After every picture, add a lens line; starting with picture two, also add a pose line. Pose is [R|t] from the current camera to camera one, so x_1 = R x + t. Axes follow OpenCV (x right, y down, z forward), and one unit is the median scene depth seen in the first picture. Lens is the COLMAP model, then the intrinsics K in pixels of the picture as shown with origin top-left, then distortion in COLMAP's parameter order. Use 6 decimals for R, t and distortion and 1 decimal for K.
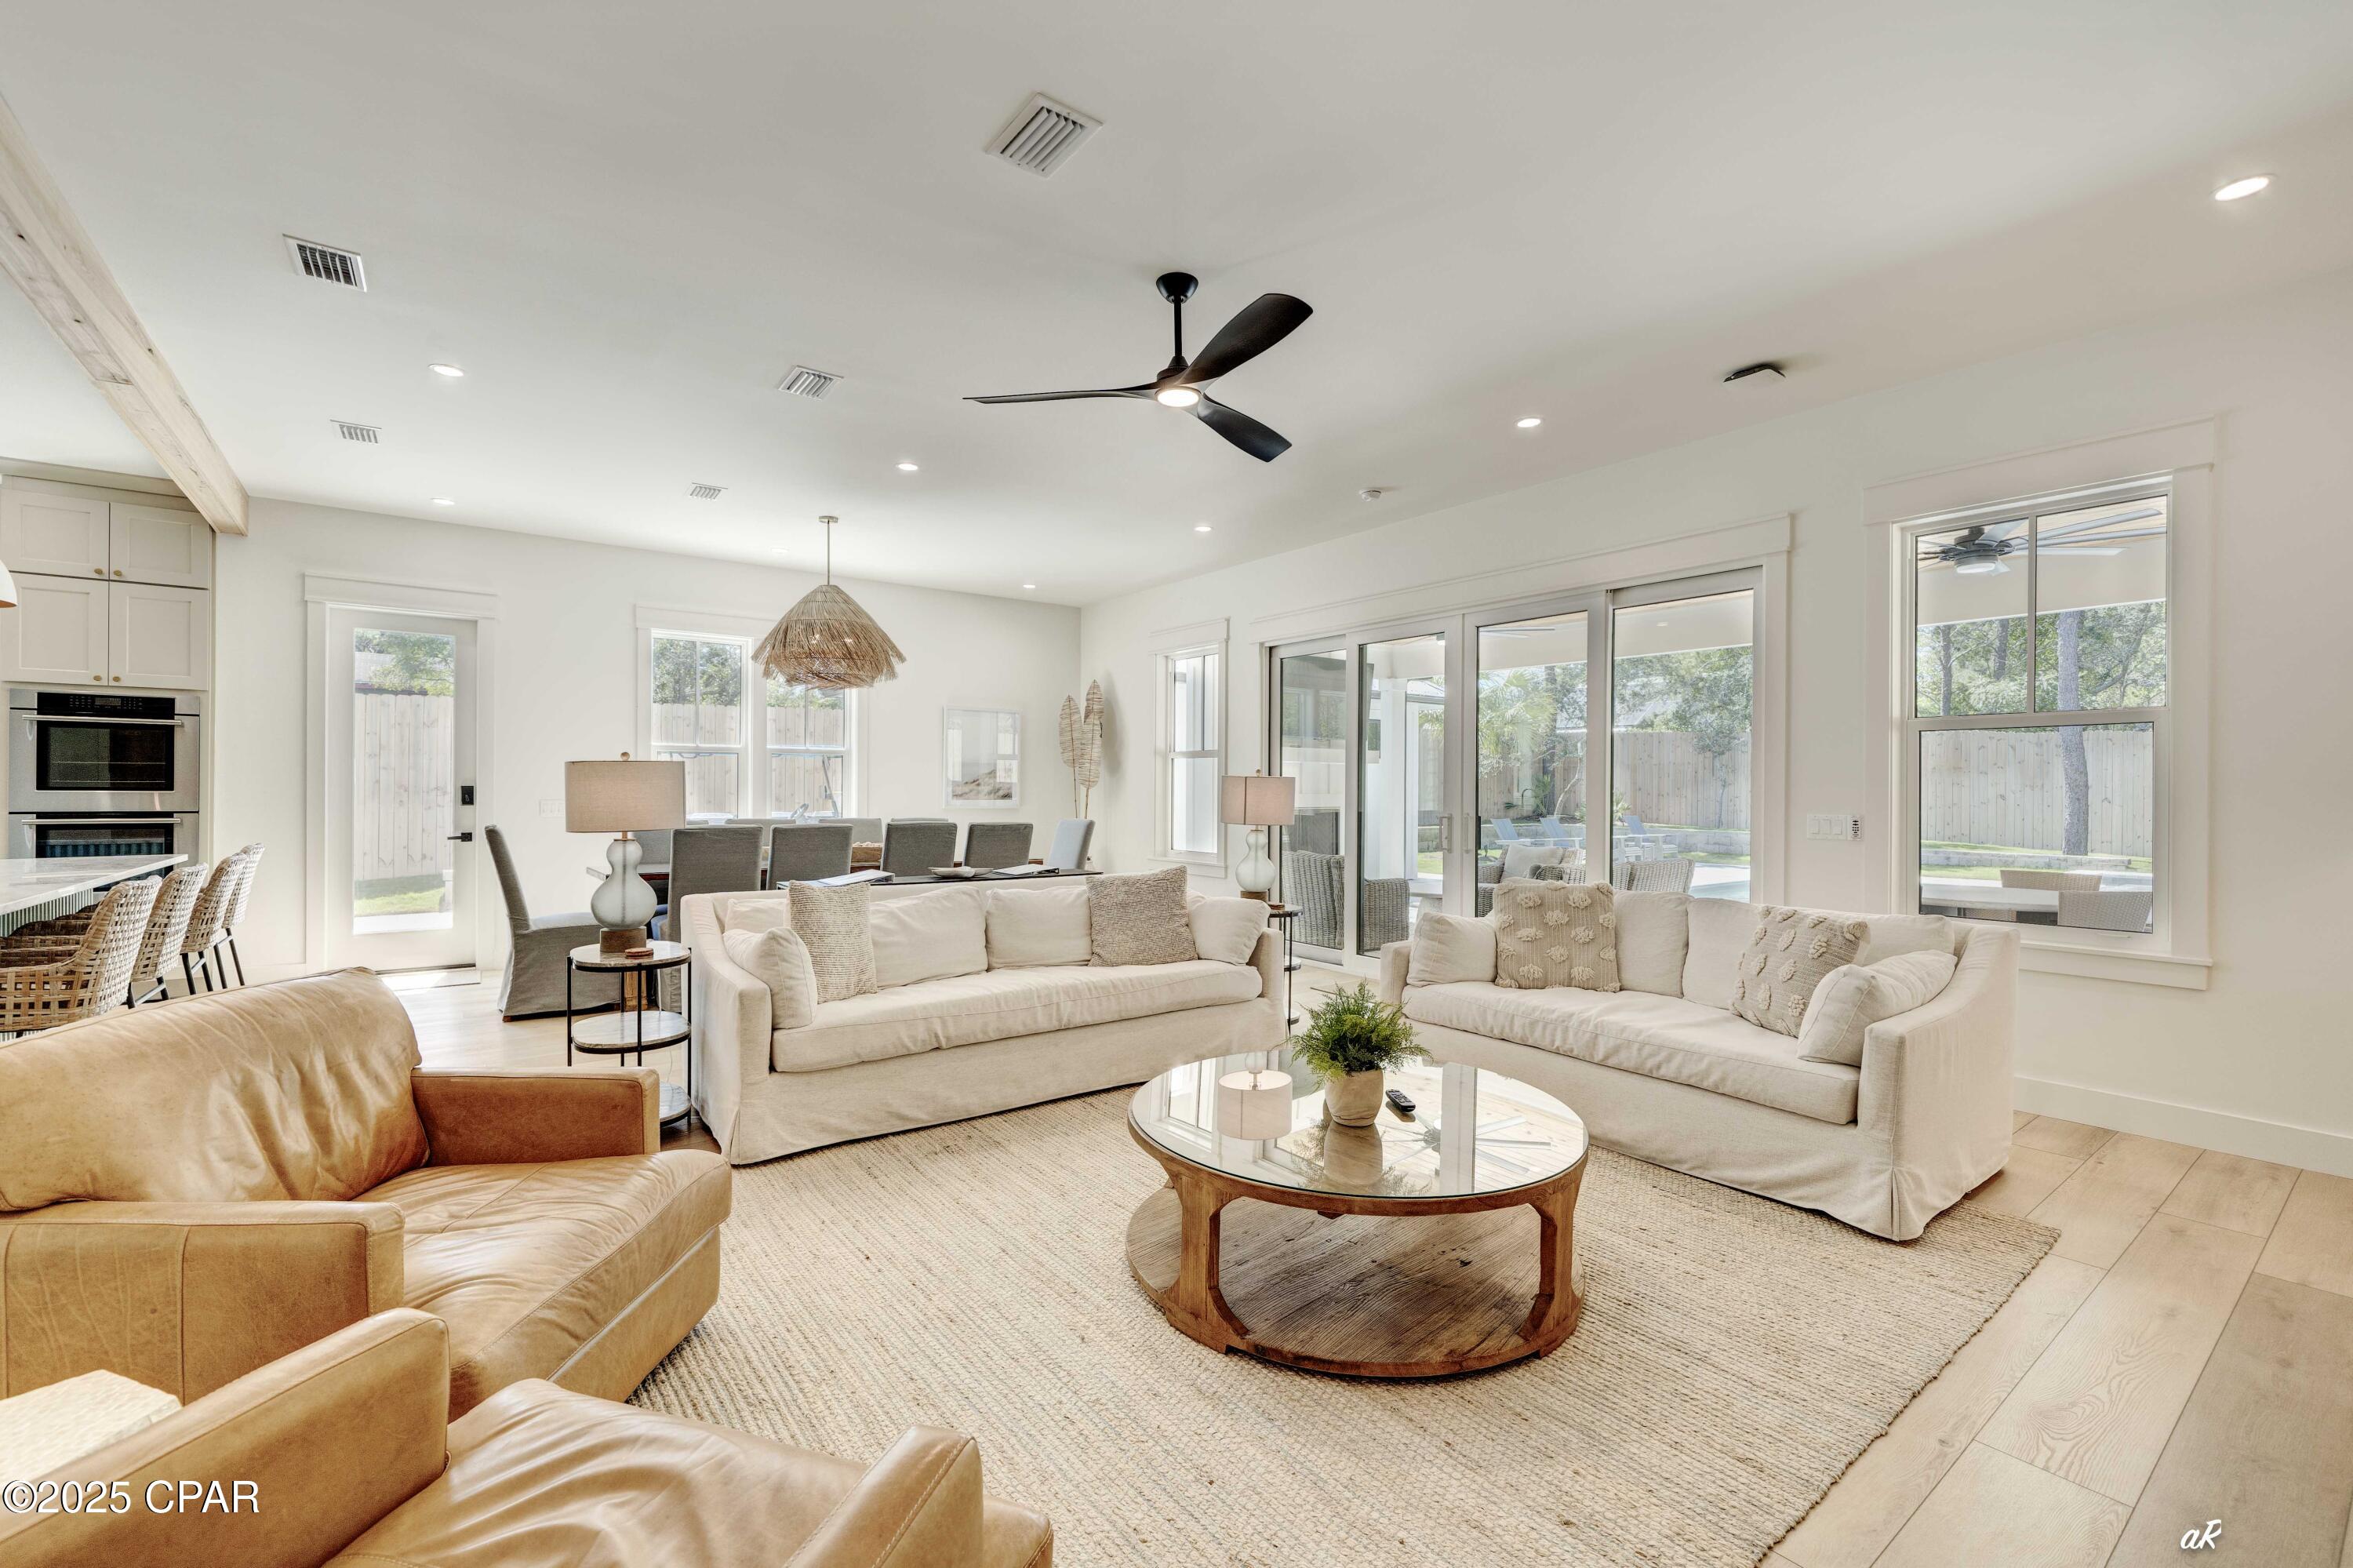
lens RADIAL K [[980.8, 0, 1177.3], [0, 980.8, 790.2], [0, 0, 1]] dist [0.002269, 0.000127]
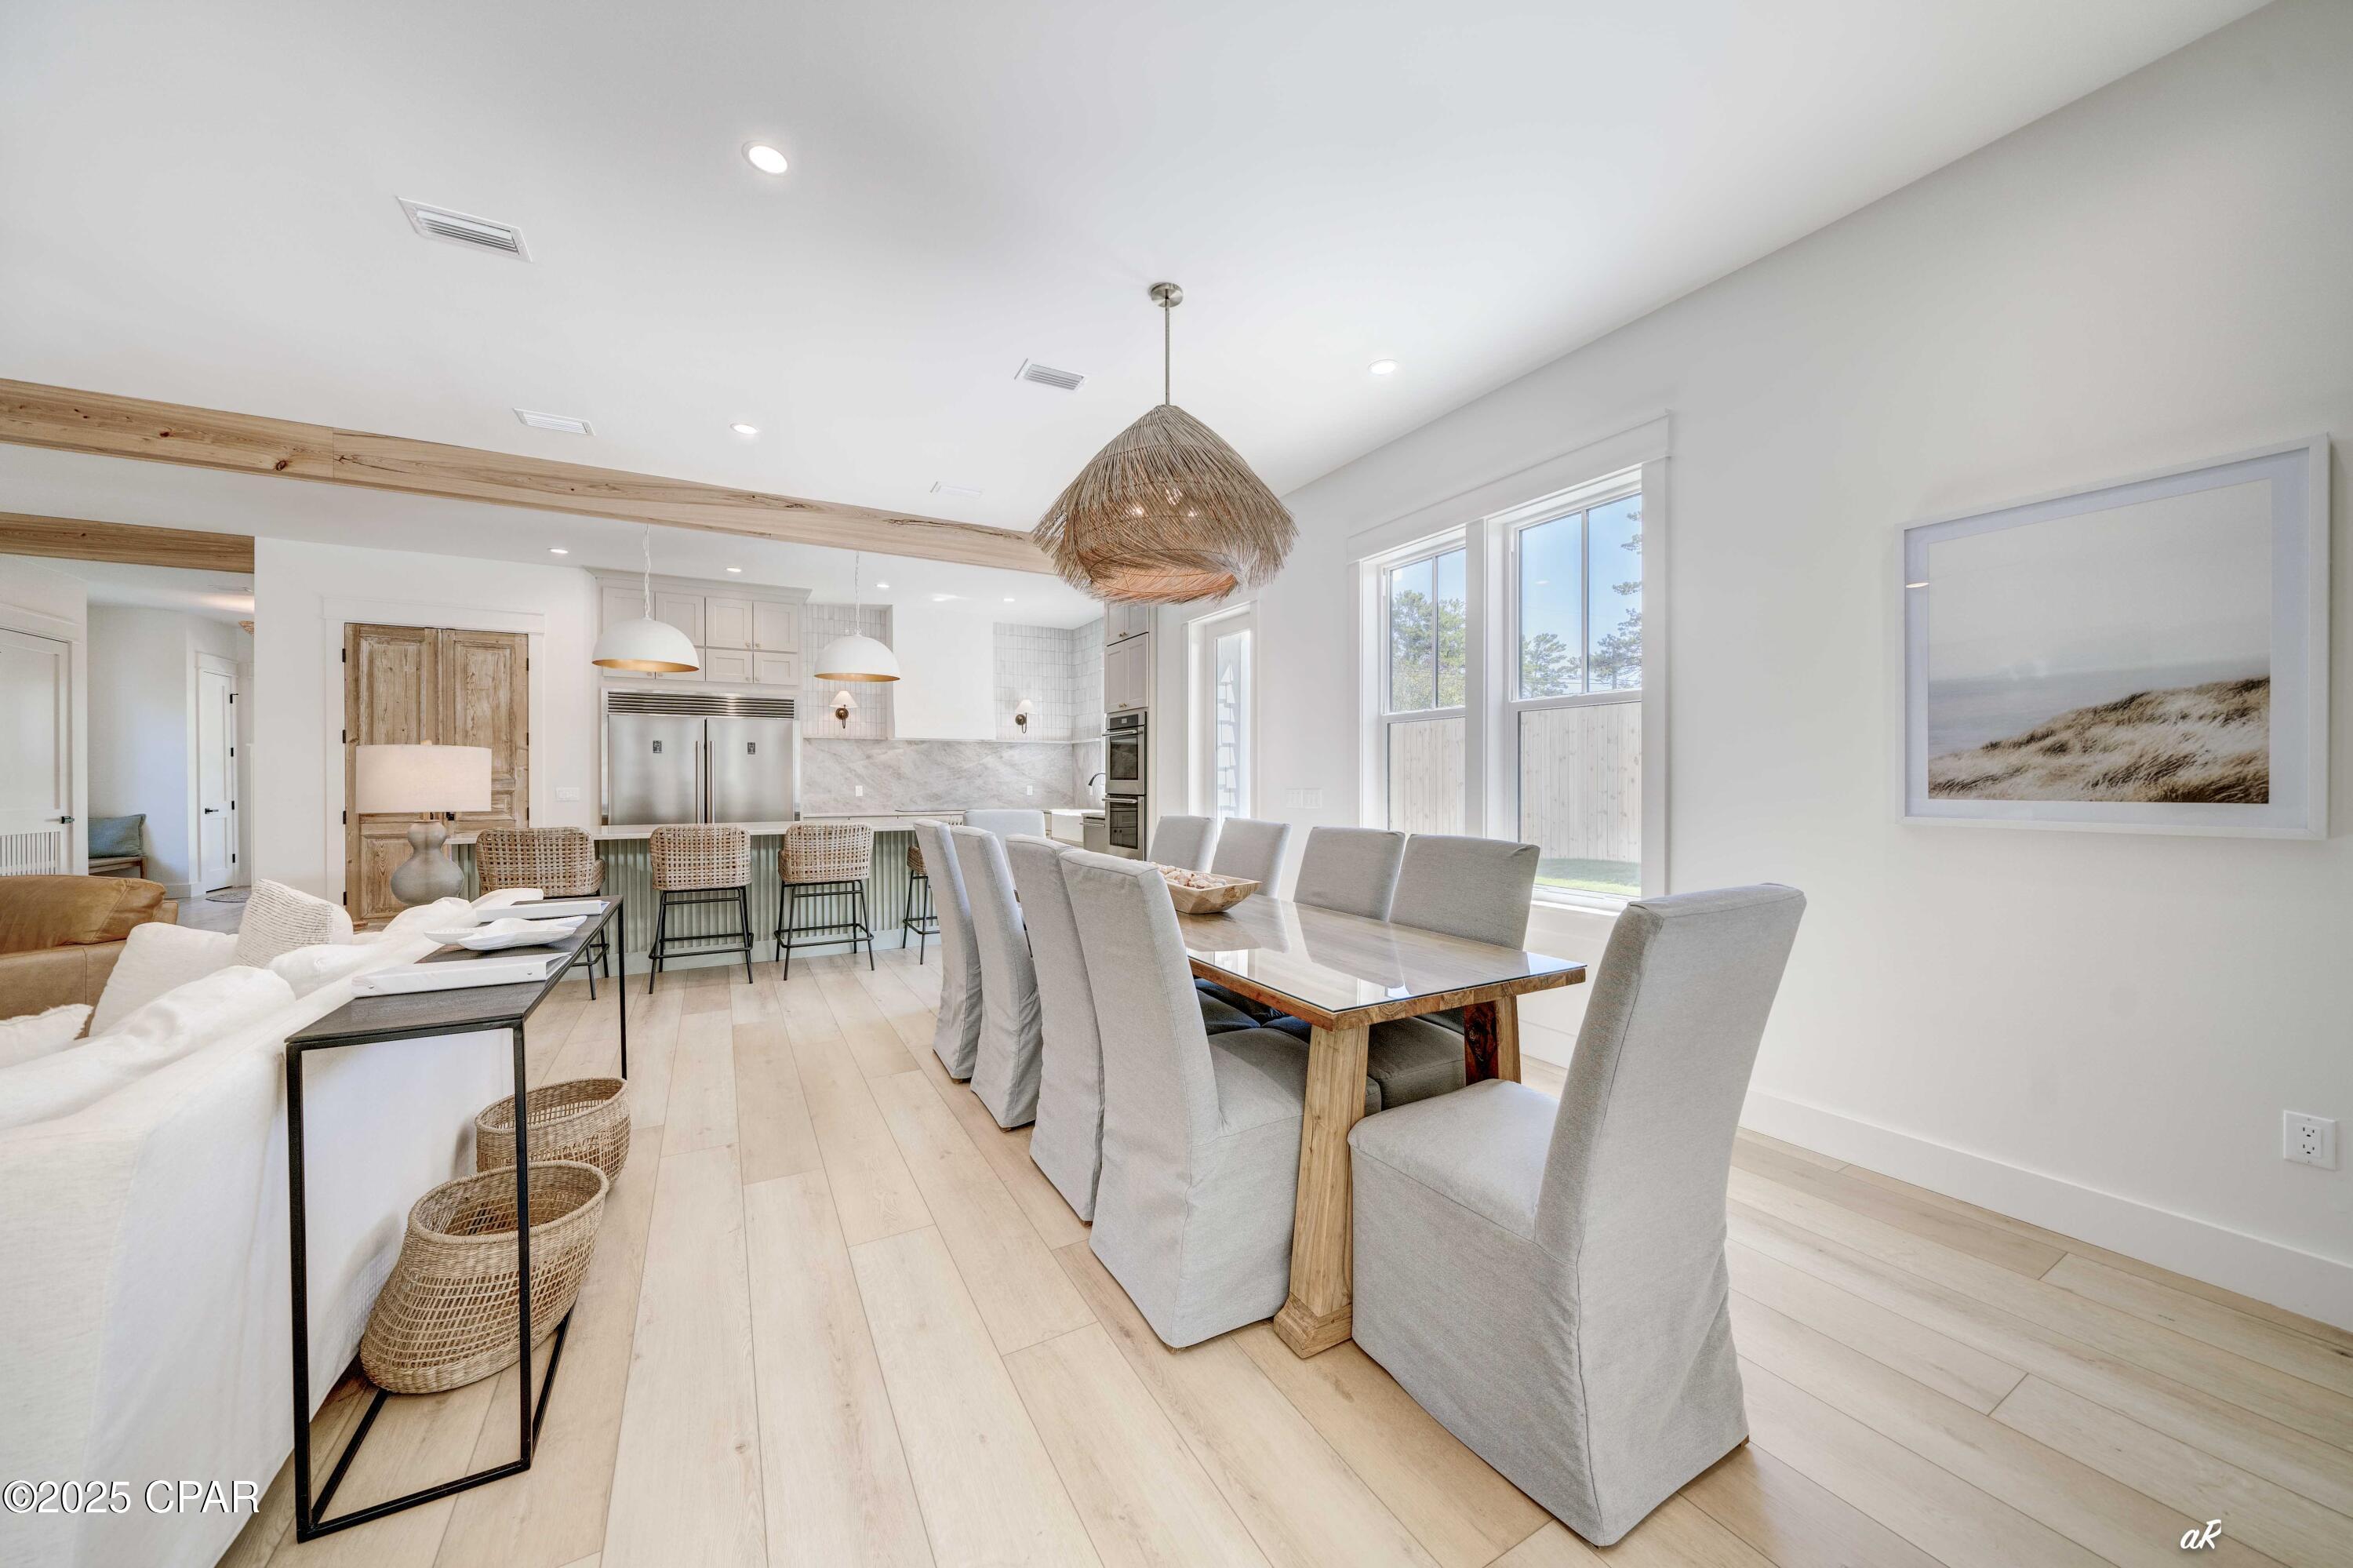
lens RADIAL K [[804.1, 0, 1170.3], [0, 804.1, 782.0], [0, 0, 1]] dist [-0.001934, -0.000051]
pose [[-0.132994, -0.003820, -0.991109, 0.114494], [0.000671, 0.999992, -0.003944, 0.007642], [0.991117, -0.001190, -0.132990, 1.225109]]
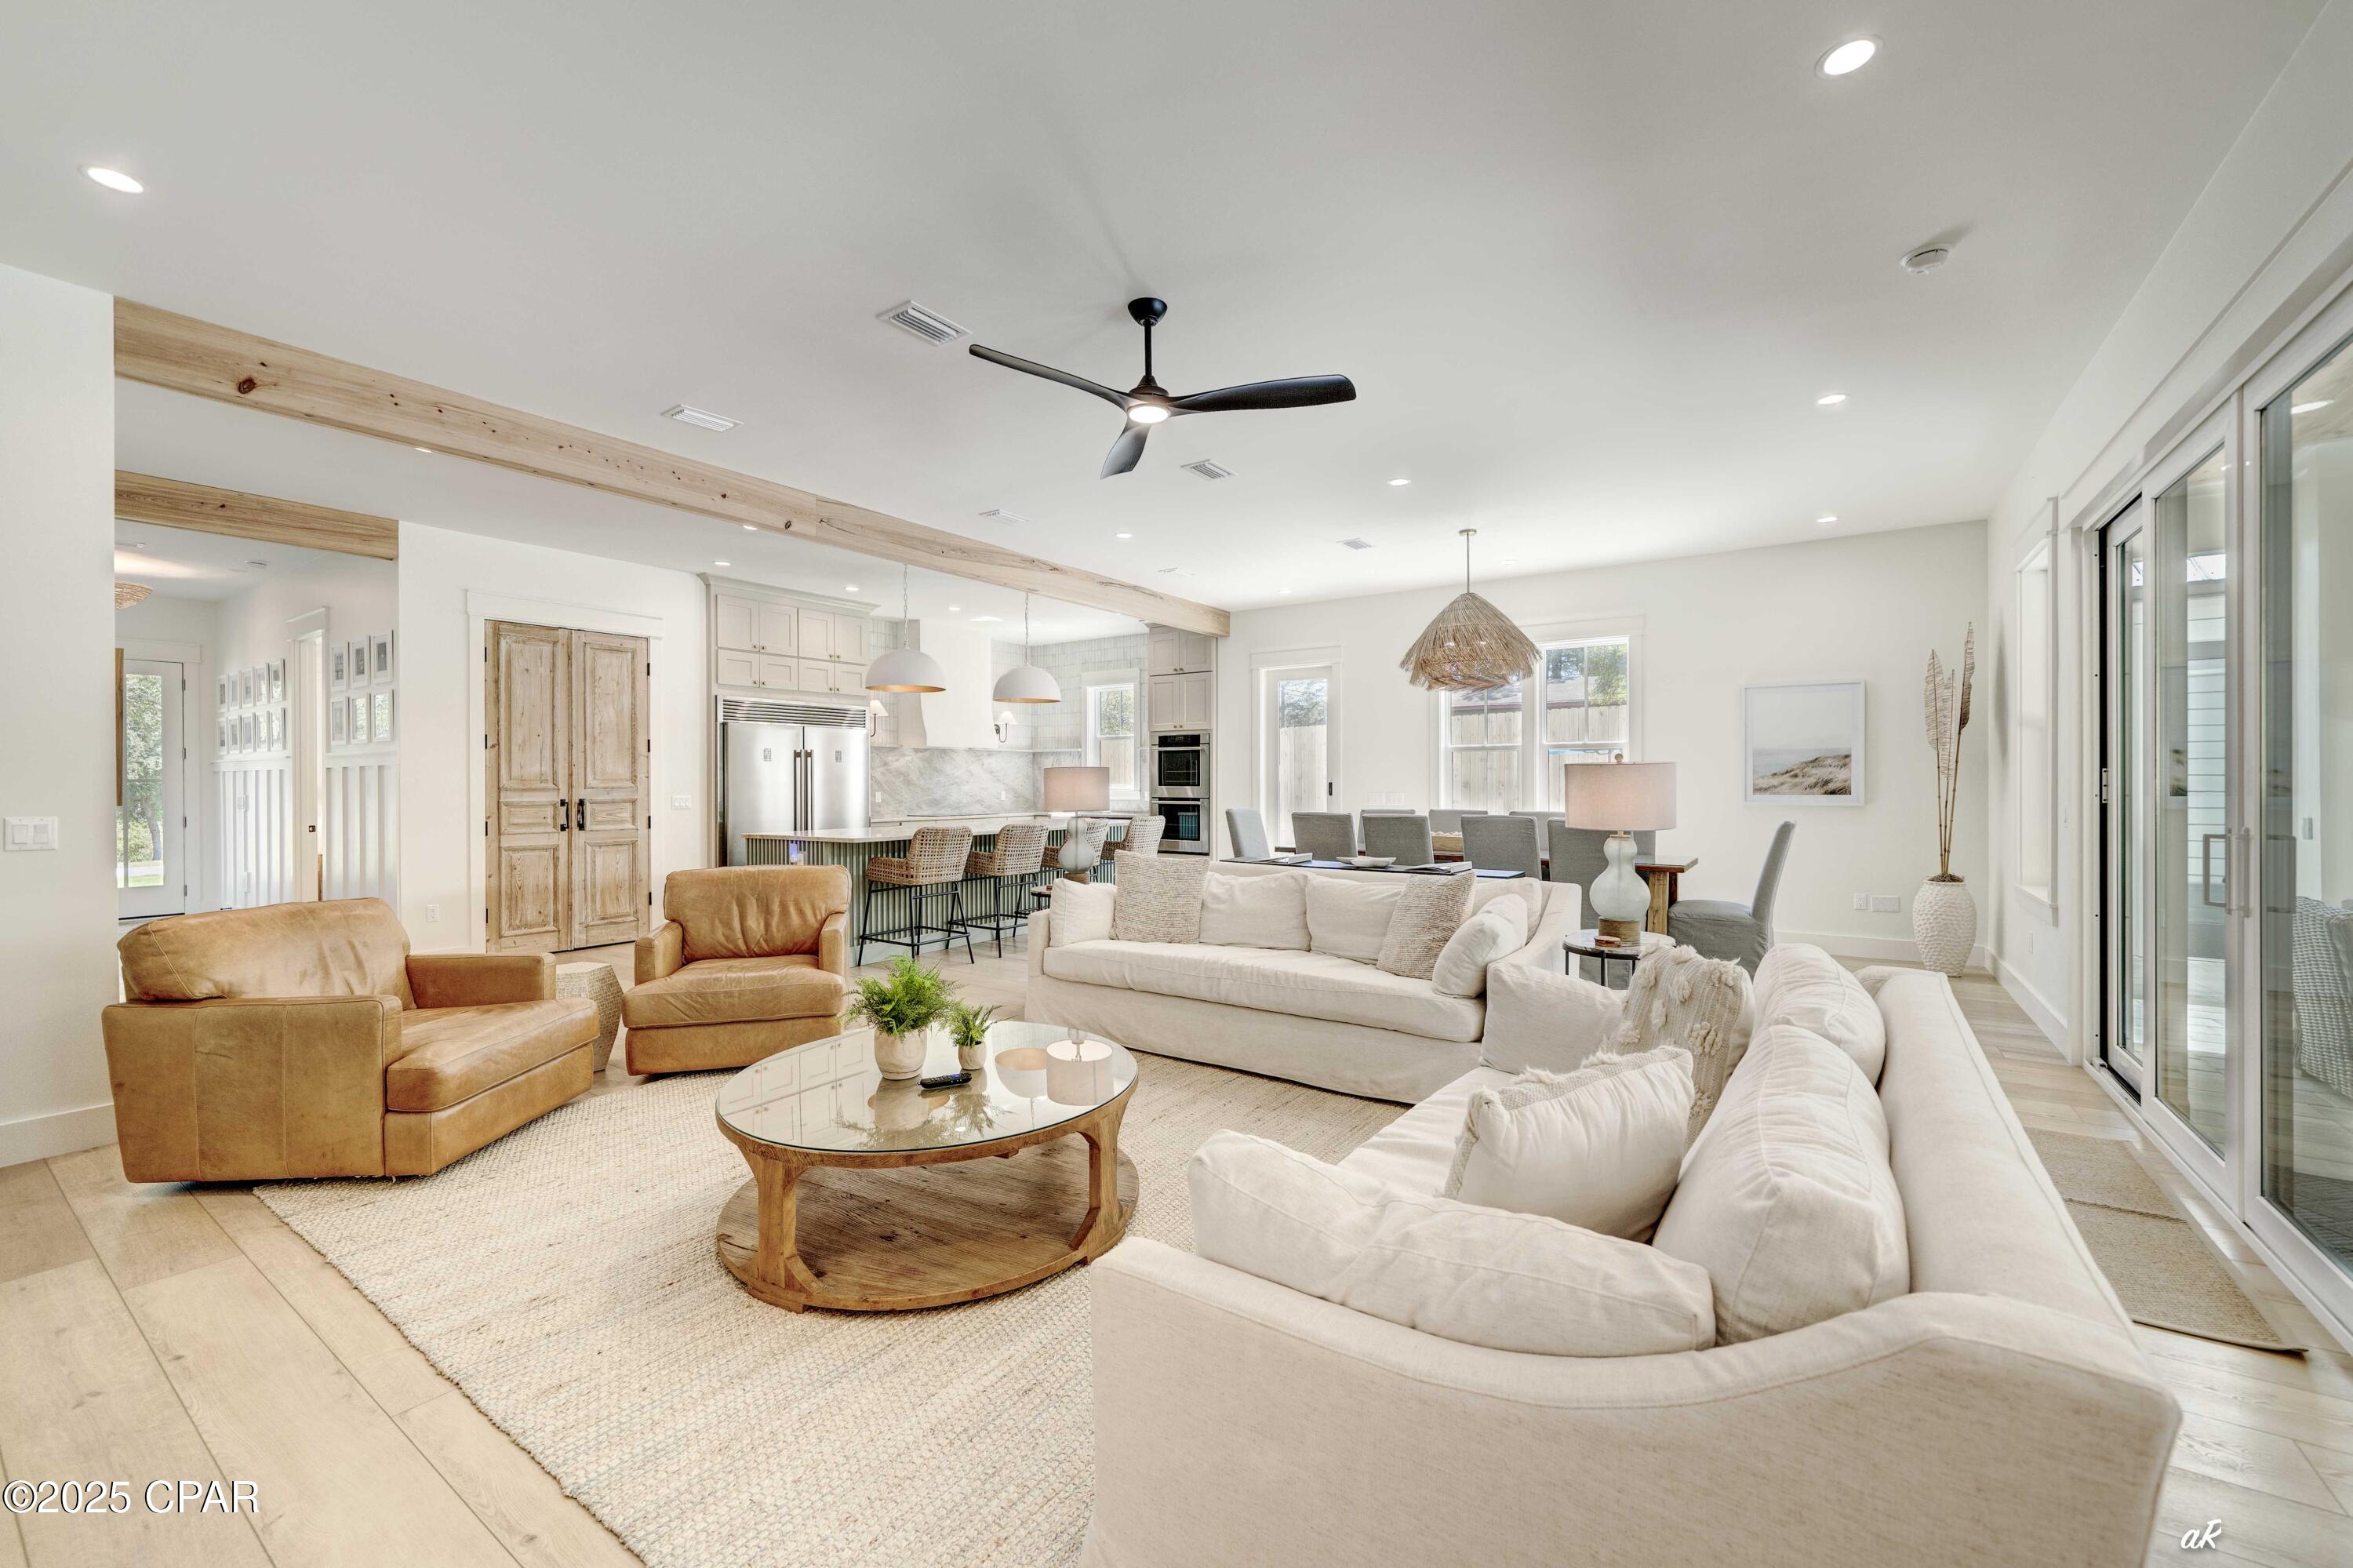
lens RADIAL K [[931.5, 0, 1180.9], [0, 931.5, 784.7], [0, 0, 1]] dist [0.002584, 0.000056]
pose [[0.328362, -0.004316, -0.944542, 0.577857], [0.004423, 0.999986, -0.003032, 0.002349], [0.944541, -0.003182, 0.328377, 0.420903]]
